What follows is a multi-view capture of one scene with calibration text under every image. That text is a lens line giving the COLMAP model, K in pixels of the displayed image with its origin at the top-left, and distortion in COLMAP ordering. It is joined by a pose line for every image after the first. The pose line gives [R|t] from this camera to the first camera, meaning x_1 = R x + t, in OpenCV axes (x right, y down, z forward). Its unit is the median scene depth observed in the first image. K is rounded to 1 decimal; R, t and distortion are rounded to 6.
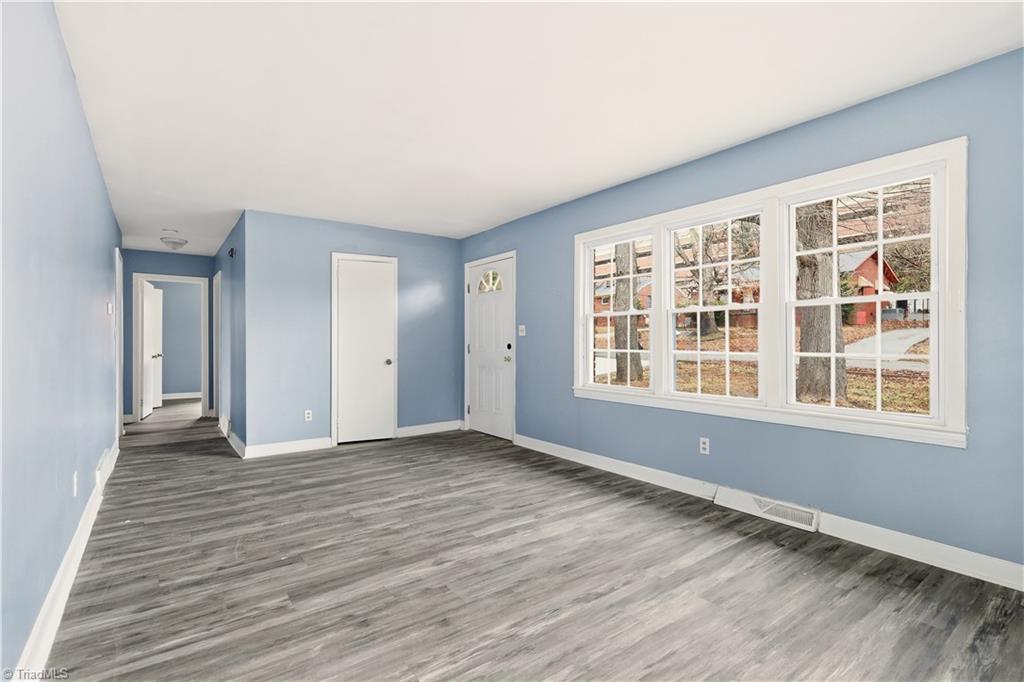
lens RADIAL K [[482.3, 0, 512.8], [0, 482.3, 342.6], [0, 0, 1]] dist [-0.001278, -0.000651]
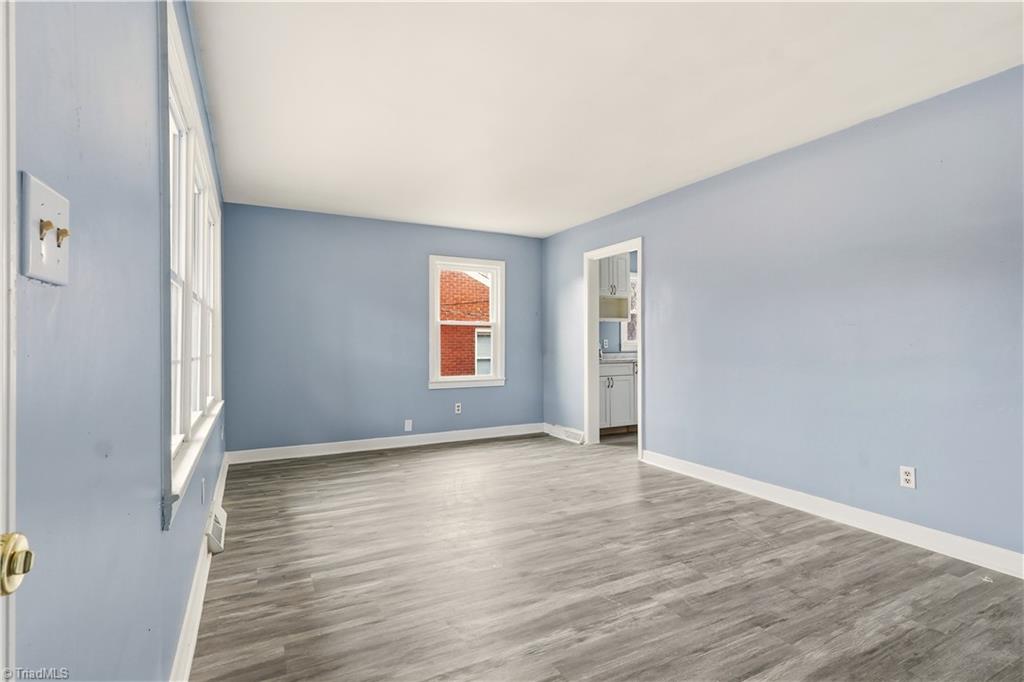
lens RADIAL K [[506.7, 0, 509.2], [0, 506.7, 339.0], [0, 0, 1]] dist [0.000305, 0.000056]
pose [[-0.987840, 0.000433, 0.155474, -0.190685], [-0.001375, 0.999933, -0.011525, 0.001972], [-0.155468, -0.011598, -0.987773, 2.006383]]
